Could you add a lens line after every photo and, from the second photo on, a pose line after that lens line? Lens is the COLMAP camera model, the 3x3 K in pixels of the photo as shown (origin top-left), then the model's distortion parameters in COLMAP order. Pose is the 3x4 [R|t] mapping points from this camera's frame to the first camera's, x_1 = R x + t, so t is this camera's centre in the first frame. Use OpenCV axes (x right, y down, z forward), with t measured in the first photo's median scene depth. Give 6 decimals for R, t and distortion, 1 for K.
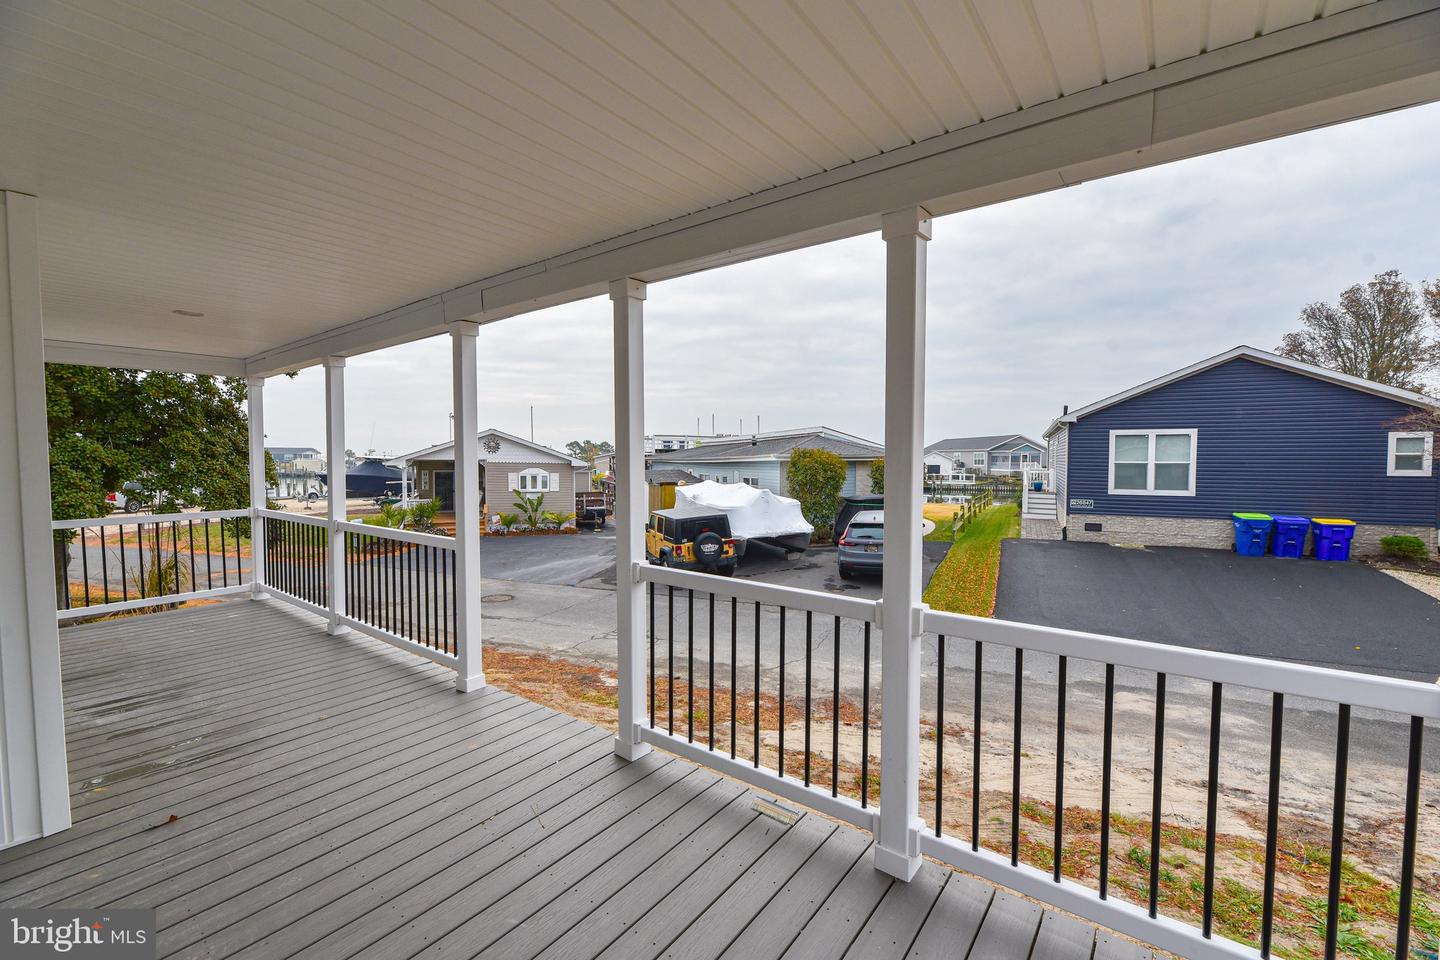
lens RADIAL K [[590.2, 0, 720.0], [0, 590.2, 480.0], [0, 0, 1]] dist [-0.001733, -0.000451]
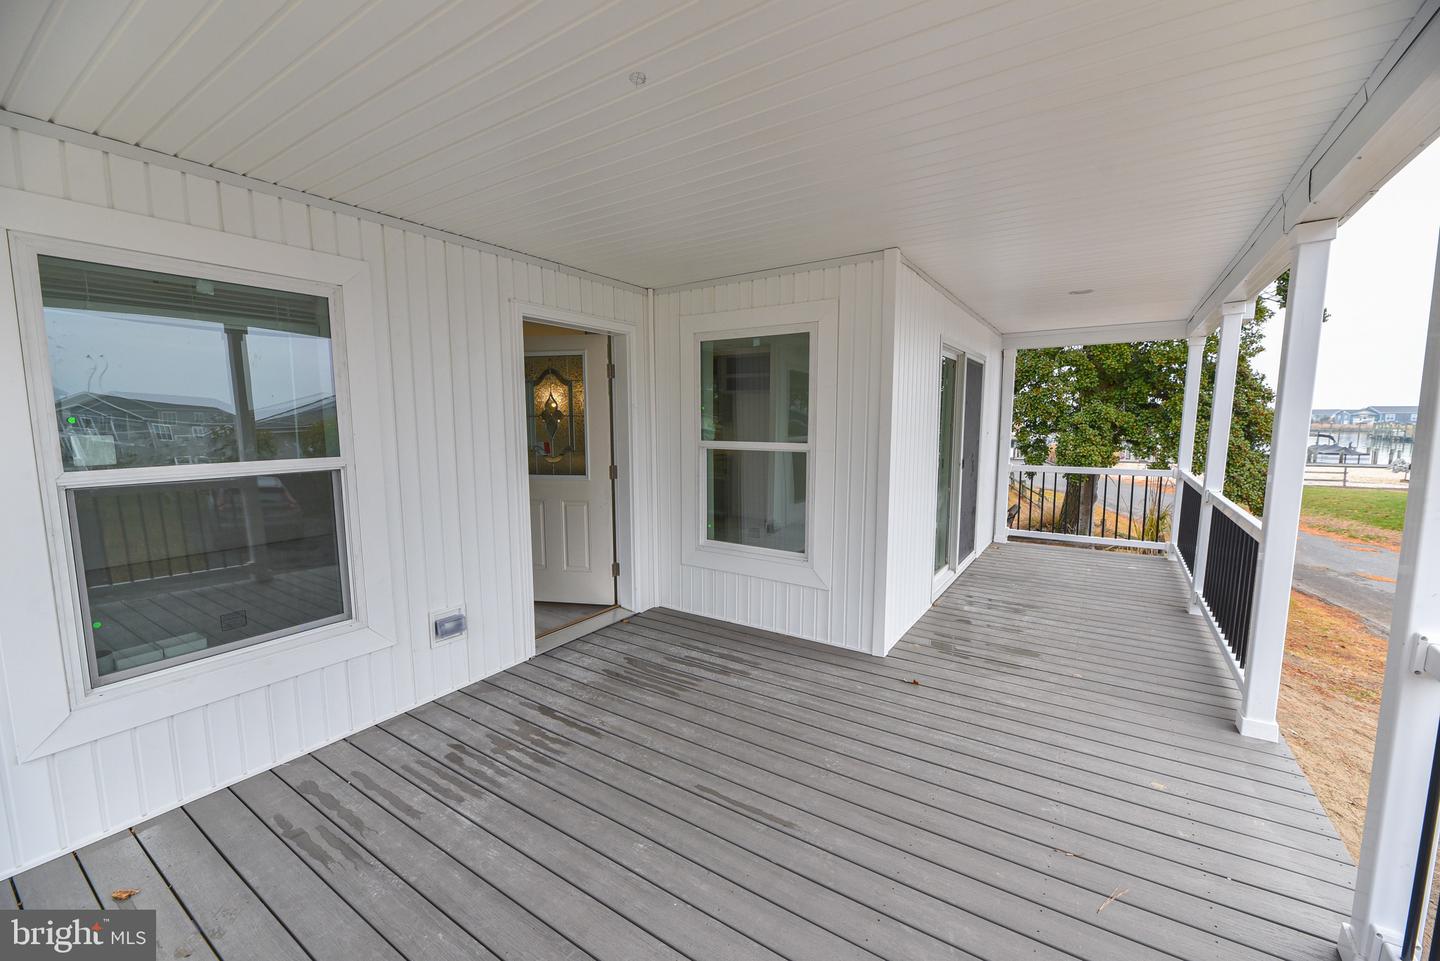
lens RADIAL K [[578.7, 0, 734.1], [0, 578.7, 482.5], [0, 0, 1]] dist [-0.008269, -0.000702]
pose [[0.080019, 0.110263, -0.990676, 0.206903], [-0.037375, 0.993496, 0.107558, -0.013583], [0.996092, 0.028420, 0.083620, 0.282304]]
